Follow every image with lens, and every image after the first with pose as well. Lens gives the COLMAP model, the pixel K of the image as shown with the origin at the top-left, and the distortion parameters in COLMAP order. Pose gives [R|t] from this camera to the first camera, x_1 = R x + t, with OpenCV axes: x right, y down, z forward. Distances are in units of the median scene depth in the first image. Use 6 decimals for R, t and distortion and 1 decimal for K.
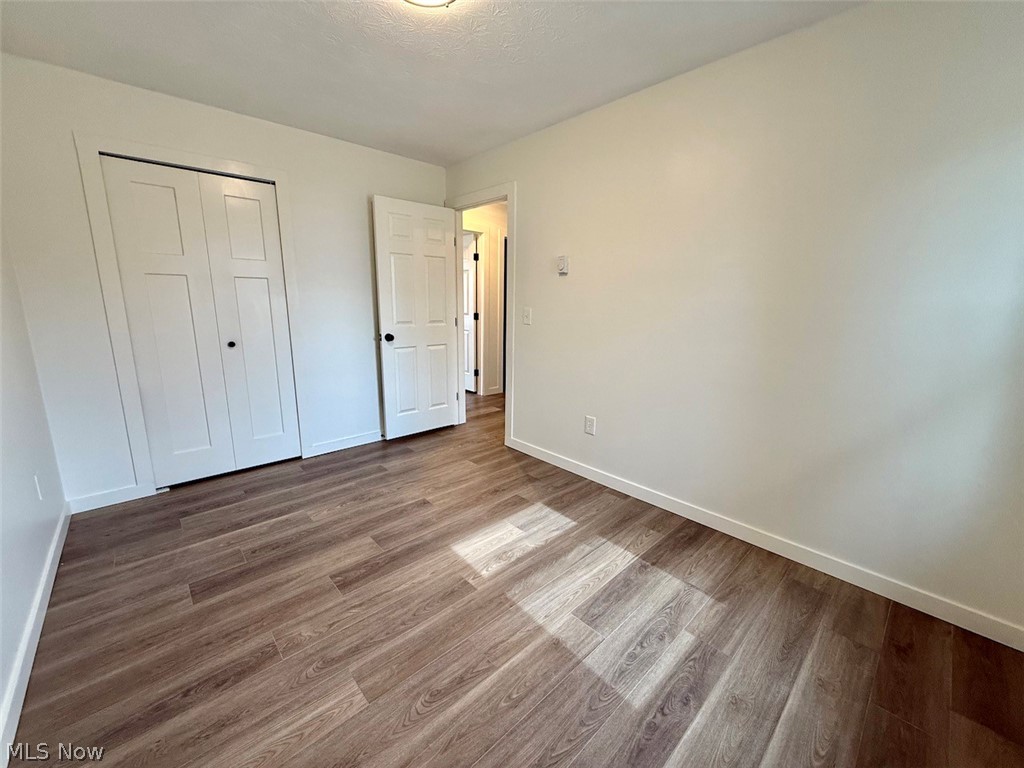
lens RADIAL K [[407.4, 0, 509.3], [0, 407.4, 383.3], [0, 0, 1]] dist [-0.001852, -0.000070]
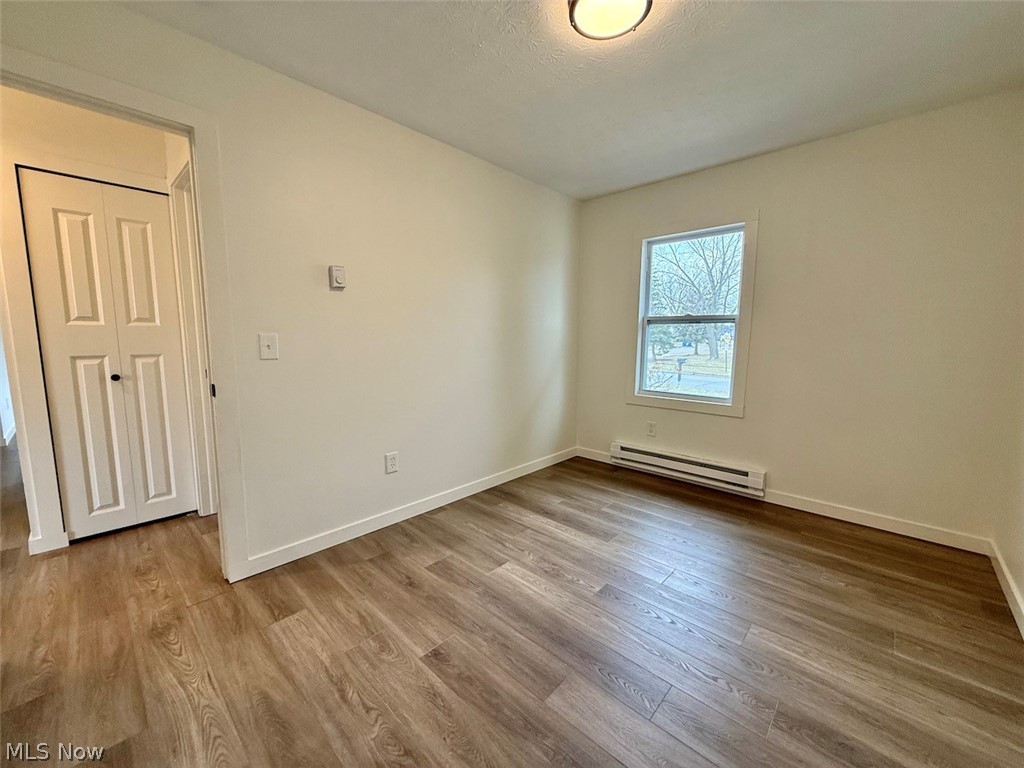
lens RADIAL K [[407.4, 0, 509.3], [0, 407.4, 383.3], [0, 0, 1]] dist [-0.001852, -0.000070]
pose [[-0.068740, -0.128763, 0.989290, -0.869834], [0.198976, 0.969943, 0.140071, -0.177299], [-0.977591, 0.206473, -0.041053, 0.968448]]
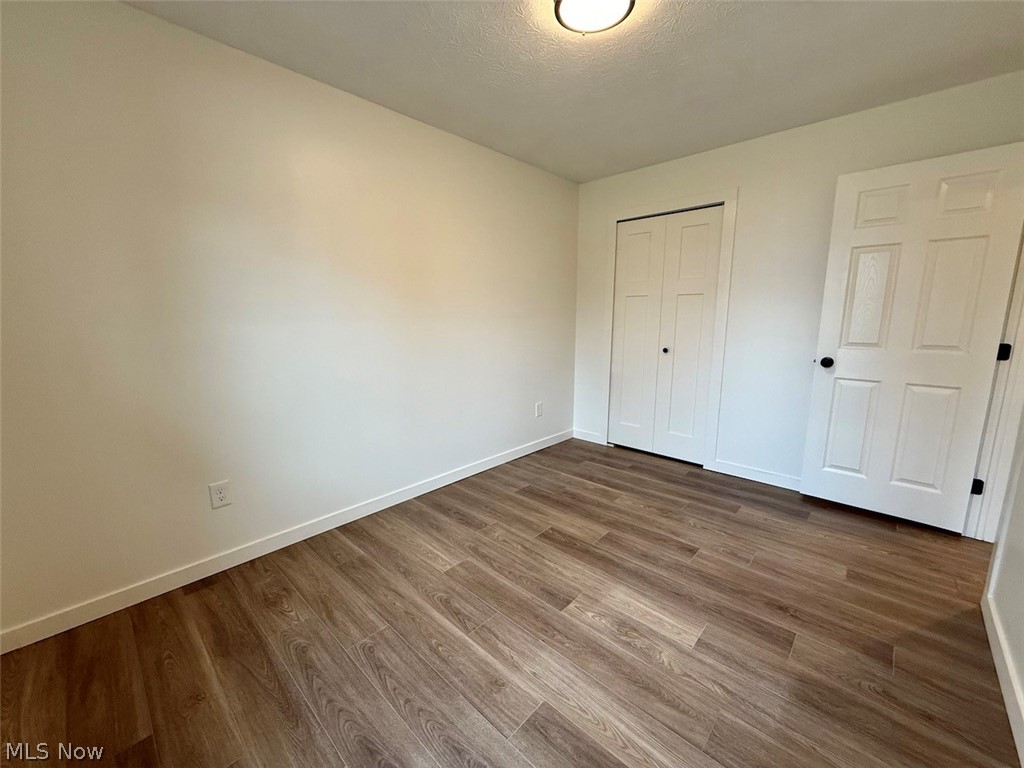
lens RADIAL K [[407.4, 0, 509.3], [0, 407.4, 383.3], [0, 0, 1]] dist [-0.001852, -0.000070]
pose [[0.067660, 0.158228, -0.985082, 0.628431], [-0.197876, 0.969859, 0.142192, -0.102371], [0.977889, 0.185304, 0.096930, 0.561662]]
